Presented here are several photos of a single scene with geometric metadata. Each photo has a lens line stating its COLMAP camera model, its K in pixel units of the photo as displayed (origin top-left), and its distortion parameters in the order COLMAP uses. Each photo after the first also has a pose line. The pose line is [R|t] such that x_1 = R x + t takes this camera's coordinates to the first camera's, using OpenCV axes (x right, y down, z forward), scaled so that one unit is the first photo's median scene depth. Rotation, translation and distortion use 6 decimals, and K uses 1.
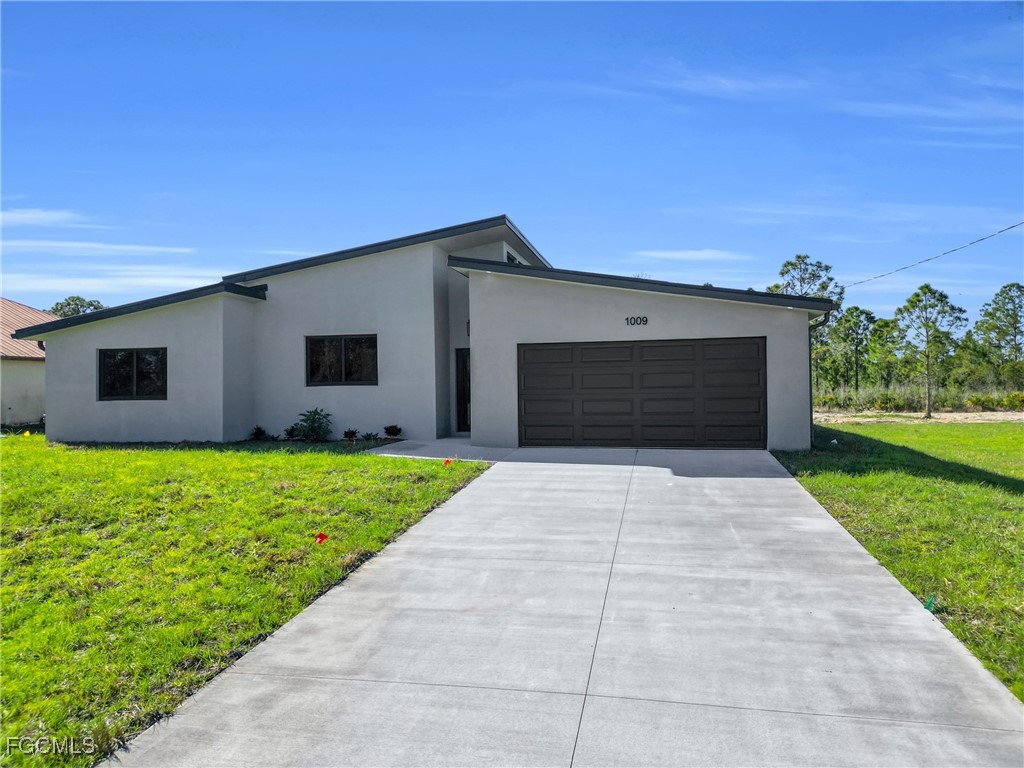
lens RADIAL K [[716.4, 0, 504.4], [0, 716.4, 386.7], [0, 0, 1]] dist [0.080845, -0.082214]
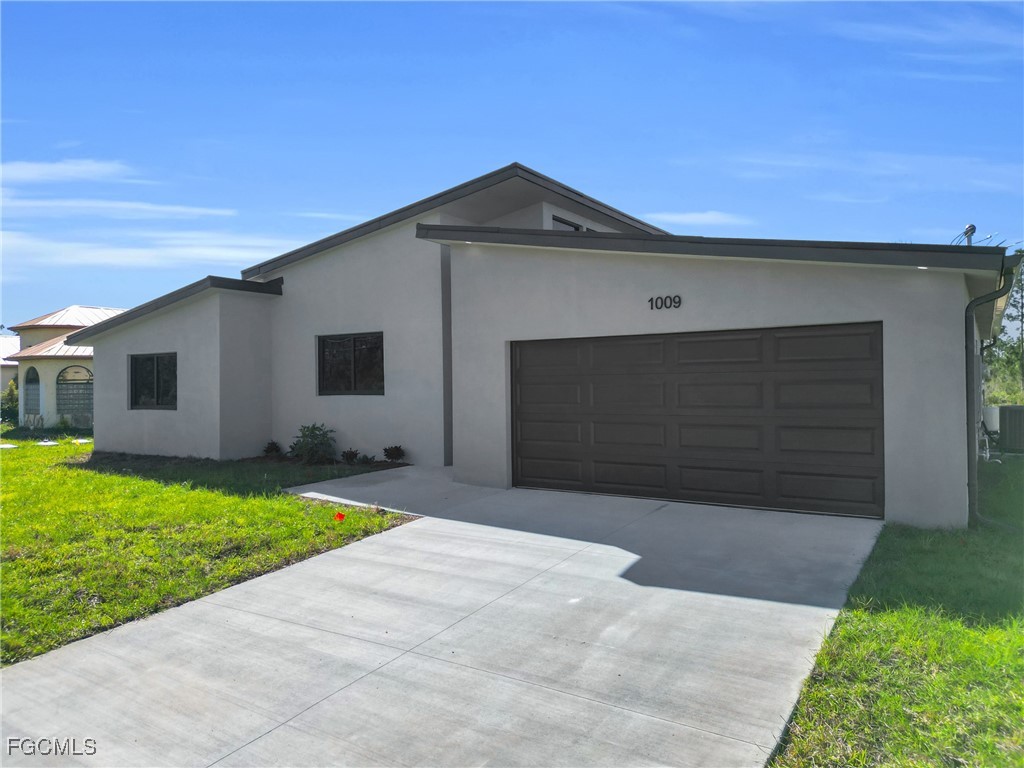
lens RADIAL K [[716.4, 0, 504.4], [0, 716.4, 386.7], [0, 0, 1]] dist [0.080845, -0.082214]
pose [[0.931308, 0.002439, -0.364225, 0.245598], [0.002839, 0.999899, 0.013955, -0.022602], [0.364222, -0.014030, 0.931206, 0.304841]]
